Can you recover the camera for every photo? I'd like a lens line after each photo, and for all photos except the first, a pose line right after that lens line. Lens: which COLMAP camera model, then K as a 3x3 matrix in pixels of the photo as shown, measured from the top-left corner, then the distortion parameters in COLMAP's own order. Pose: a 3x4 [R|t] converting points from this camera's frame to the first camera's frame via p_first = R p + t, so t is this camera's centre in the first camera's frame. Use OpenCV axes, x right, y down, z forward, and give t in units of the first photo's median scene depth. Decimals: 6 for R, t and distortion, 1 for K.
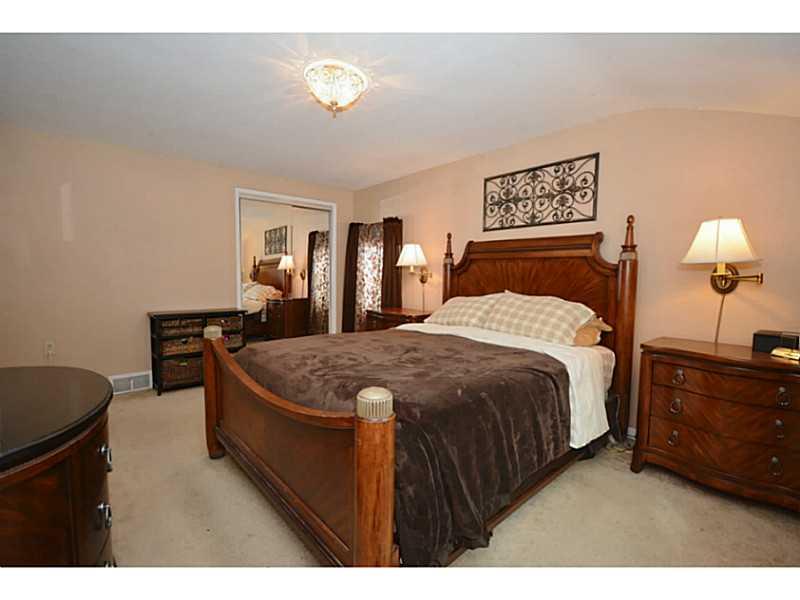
lens RADIAL K [[365.0, 0, 390.7], [0, 365.0, 297.9], [0, 0, 1]] dist [-0.001235, -0.000948]
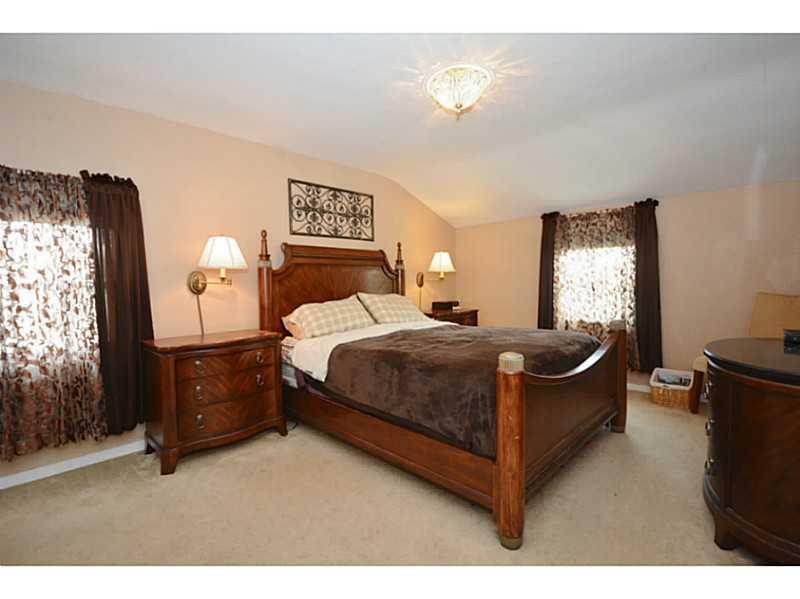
lens RADIAL K [[365.0, 0, 390.7], [0, 365.0, 297.4], [0, 0, 1]] dist [-0.001235, -0.000948]
pose [[-0.062120, -0.059406, 0.996299, -0.768181], [0.076176, 0.995033, 0.064080, -0.064113], [-0.995157, 0.079874, -0.057286, 0.867042]]
